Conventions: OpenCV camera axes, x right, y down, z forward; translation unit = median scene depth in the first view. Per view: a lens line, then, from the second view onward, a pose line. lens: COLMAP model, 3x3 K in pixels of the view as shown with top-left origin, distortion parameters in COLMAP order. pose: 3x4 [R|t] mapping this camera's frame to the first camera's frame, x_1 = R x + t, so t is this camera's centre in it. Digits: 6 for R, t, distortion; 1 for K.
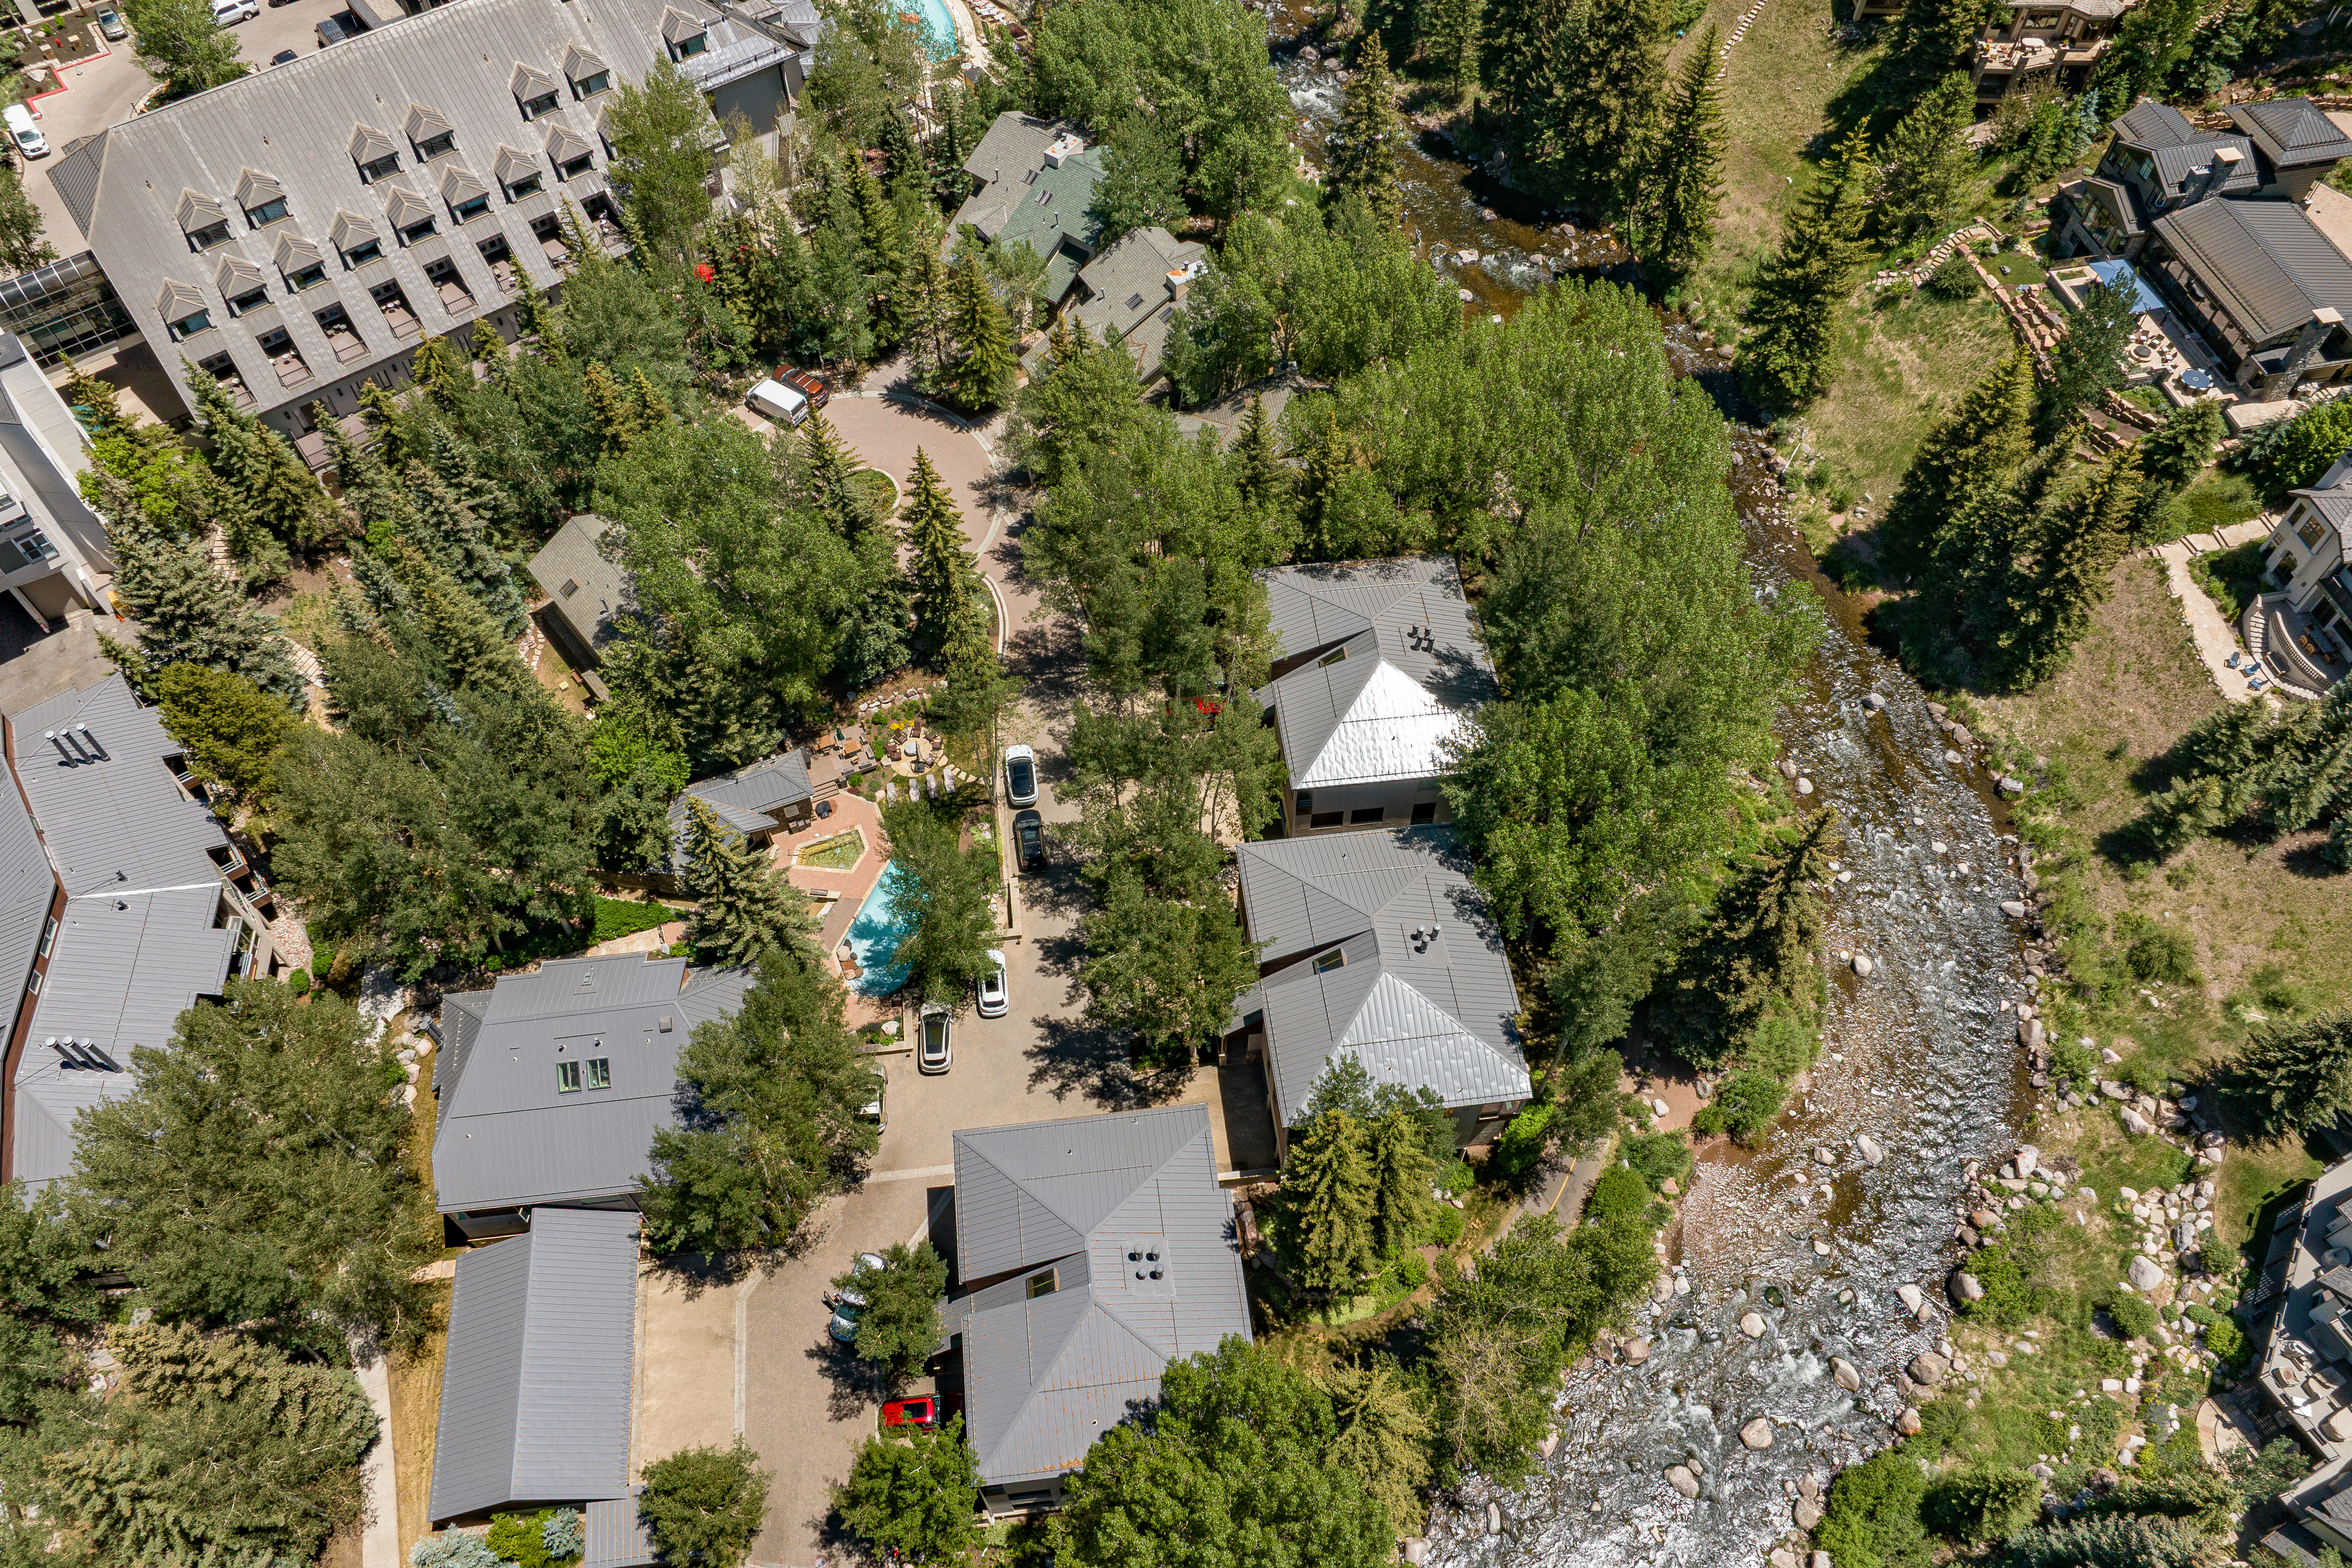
lens RADIAL K [[1645.9, 0, 1176.0], [0, 1645.9, 784.0], [0, 0, 1]] dist [-0.075923, 0.050146]
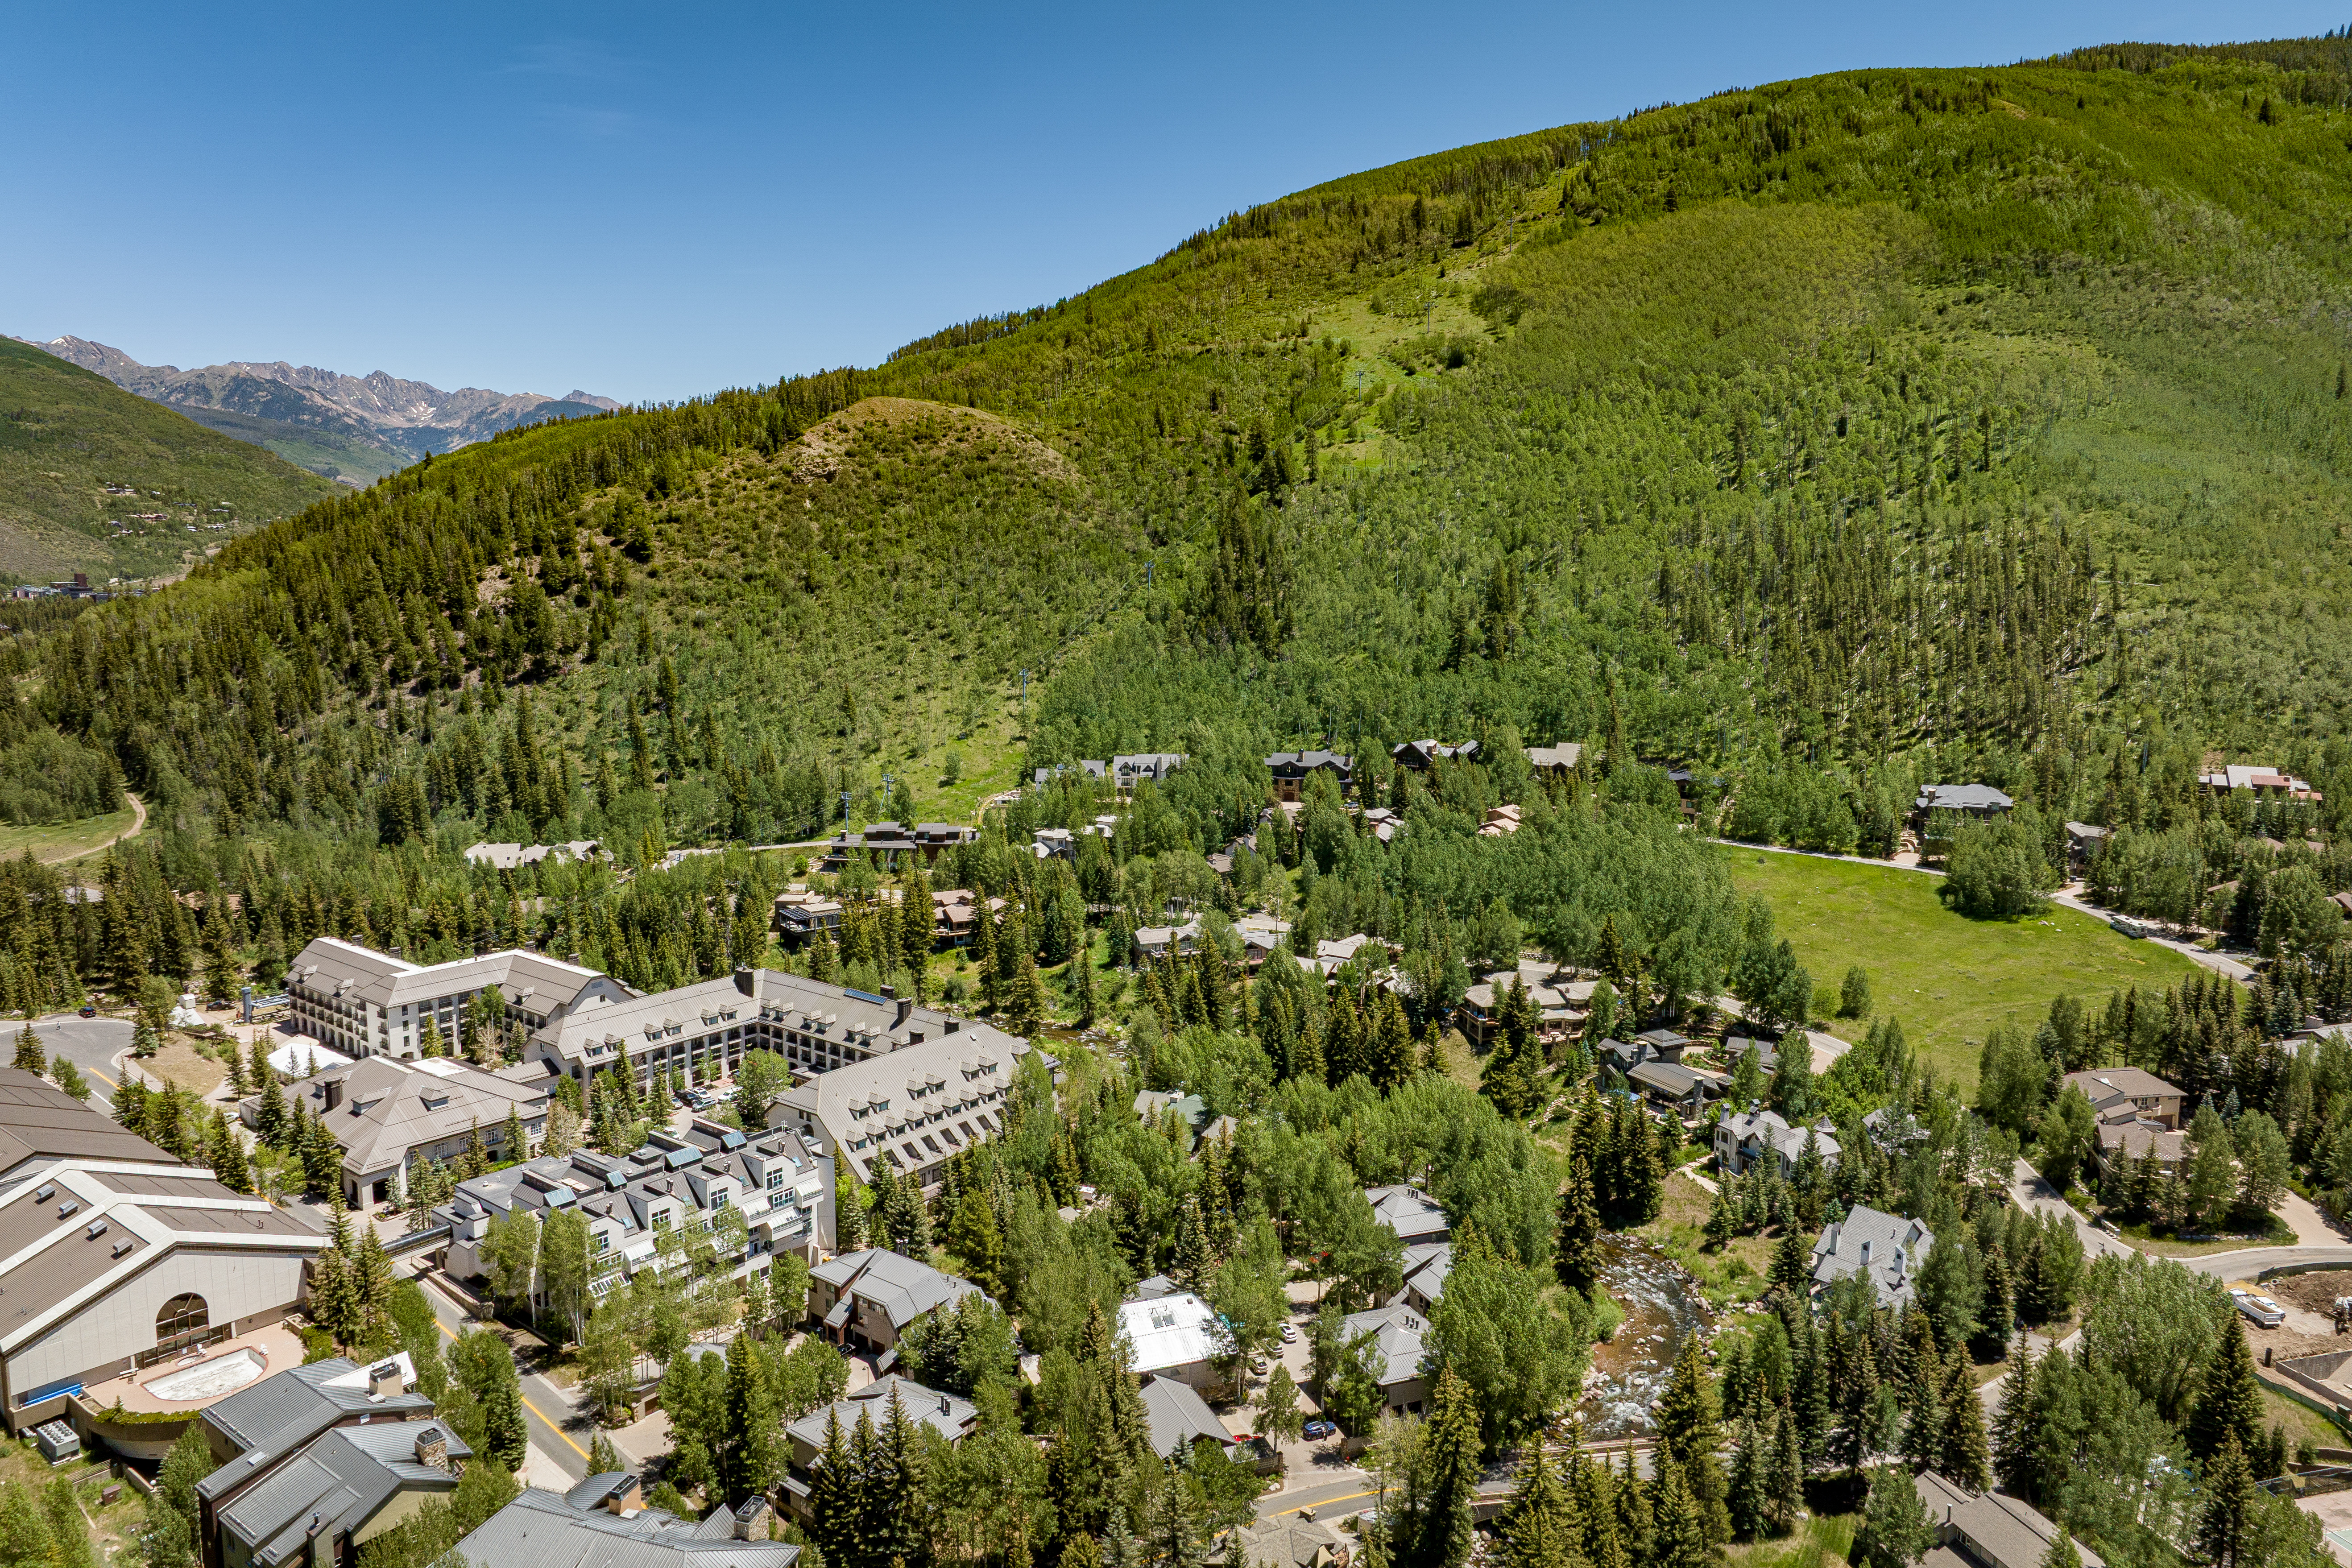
lens RADIAL K [[1647.1, 0, 1176.4], [0, 1647.1, 745.1], [0, 0, 1]] dist [-0.045076, 0.008493]
pose [[0.966559, -0.022201, 0.255482, -0.804013], [0.206116, 0.659996, -0.722442, 1.166555], [-0.152578, 0.750941, 0.642501, -1.029629]]
